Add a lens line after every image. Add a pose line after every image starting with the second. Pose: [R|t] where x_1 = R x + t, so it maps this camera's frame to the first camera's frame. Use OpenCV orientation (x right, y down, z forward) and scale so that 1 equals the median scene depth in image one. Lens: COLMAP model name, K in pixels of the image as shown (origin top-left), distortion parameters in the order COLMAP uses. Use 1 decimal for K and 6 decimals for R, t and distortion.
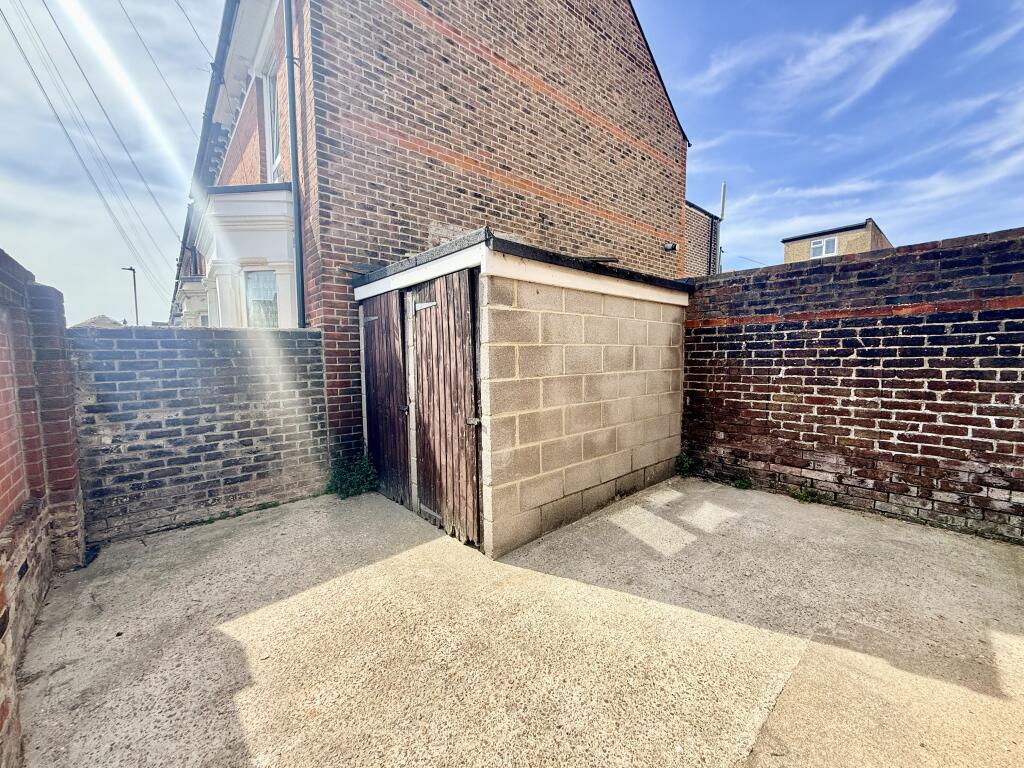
lens RADIAL K [[404.1, 0, 508.6], [0, 404.1, 387.3], [0, 0, 1]] dist [-0.011480, 0.000837]
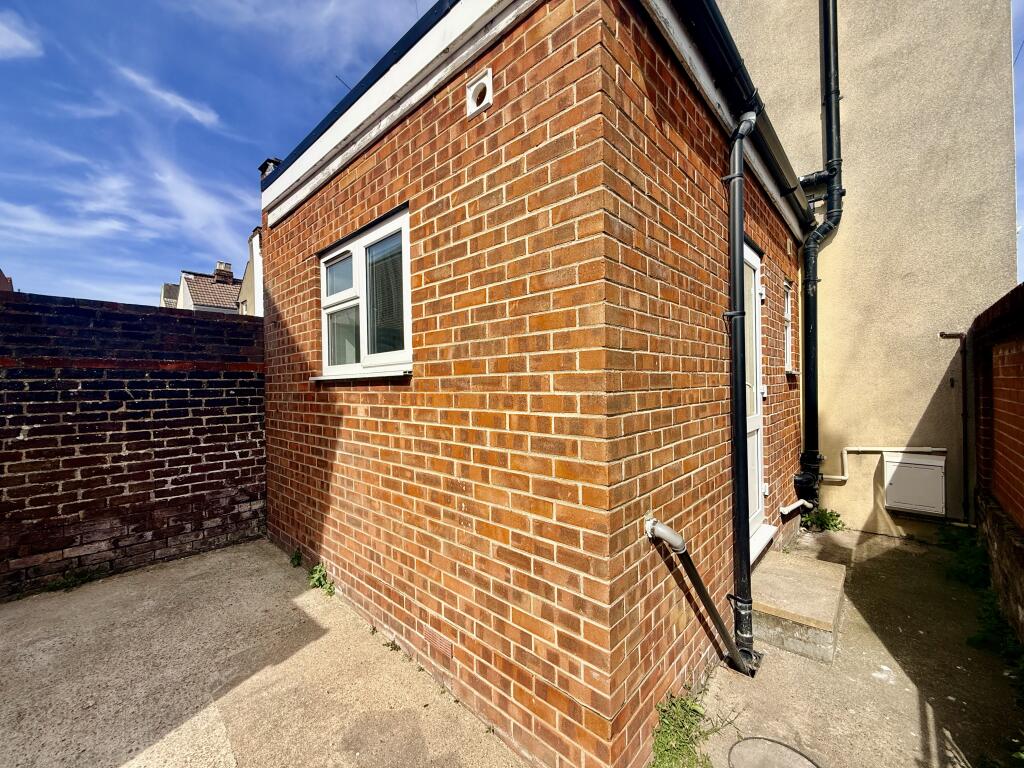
lens RADIAL K [[404.1, 0, 513.0], [0, 404.1, 384.6], [0, 0, 1]] dist [-0.011480, 0.000837]
pose [[-0.115872, 0.015981, 0.993136, -0.198679], [0.087886, 0.996114, -0.005775, -0.049244], [-0.989368, 0.086613, -0.116827, 0.190440]]
